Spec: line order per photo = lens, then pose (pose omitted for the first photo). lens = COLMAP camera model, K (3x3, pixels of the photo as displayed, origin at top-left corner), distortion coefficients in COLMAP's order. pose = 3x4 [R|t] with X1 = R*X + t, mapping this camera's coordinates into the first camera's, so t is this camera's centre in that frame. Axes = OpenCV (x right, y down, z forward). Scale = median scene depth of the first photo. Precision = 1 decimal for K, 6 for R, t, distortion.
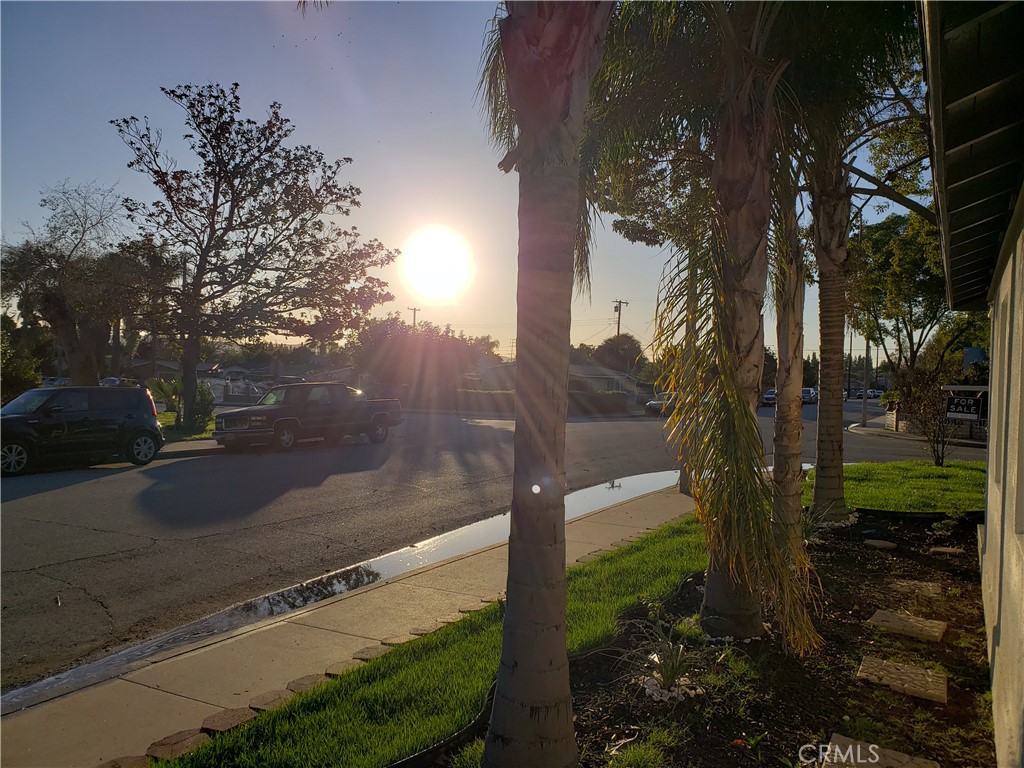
lens RADIAL K [[782.7, 0, 512.0], [0, 782.7, 384.0], [0, 0, 1]] dist [0.036840, -0.006081]
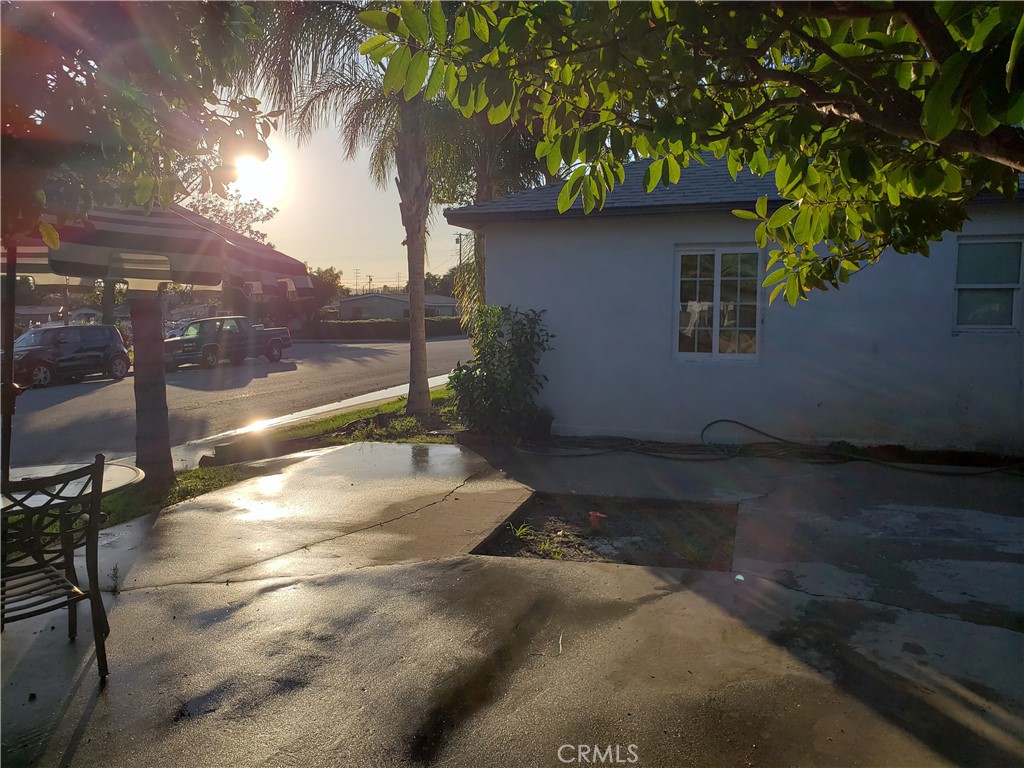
lens RADIAL K [[782.7, 0, 512.0], [0, 782.7, 384.0], [0, 0, 1]] dist [0.036840, -0.006081]
pose [[0.980409, -0.062476, 0.186802, -0.028386], [0.045180, 0.994408, 0.095459, 0.004776], [-0.191721, -0.085149, 0.977749, -0.323489]]
